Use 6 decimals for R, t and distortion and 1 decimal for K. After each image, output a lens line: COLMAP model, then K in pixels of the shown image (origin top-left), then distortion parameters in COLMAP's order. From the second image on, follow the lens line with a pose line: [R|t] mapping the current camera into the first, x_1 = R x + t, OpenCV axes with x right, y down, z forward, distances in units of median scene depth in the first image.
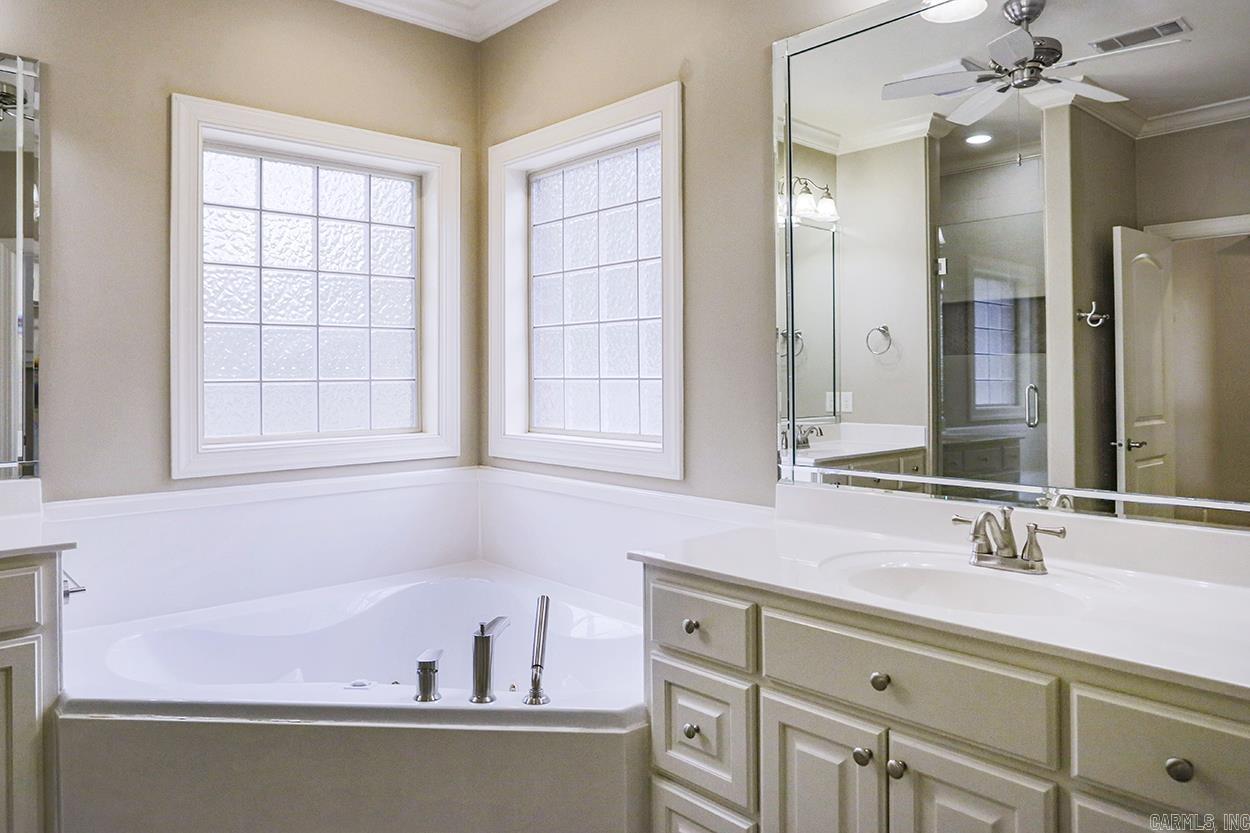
lens RADIAL K [[833.7, 0, 587.4], [0, 833.7, 370.8], [0, 0, 1]] dist [-0.023711, 0.001510]
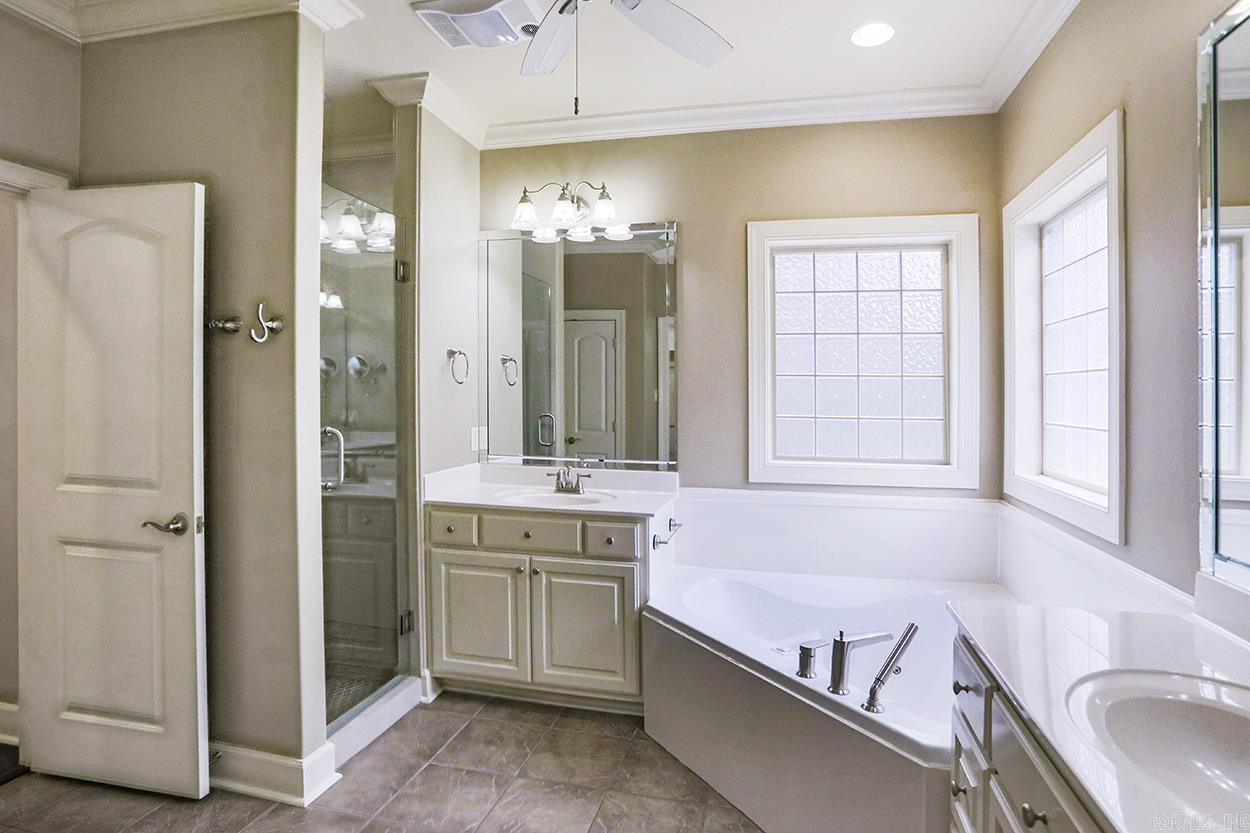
lens RADIAL K [[645.6, 0, 626.7], [0, 645.6, 407.4], [0, 0, 1]] dist [-0.037929, 0.006179]
pose [[0.596535, 0.024051, -0.802227, 0.295515], [-0.009172, 0.999690, 0.023150, -0.028161], [0.802535, -0.006452, 0.596571, 0.131637]]
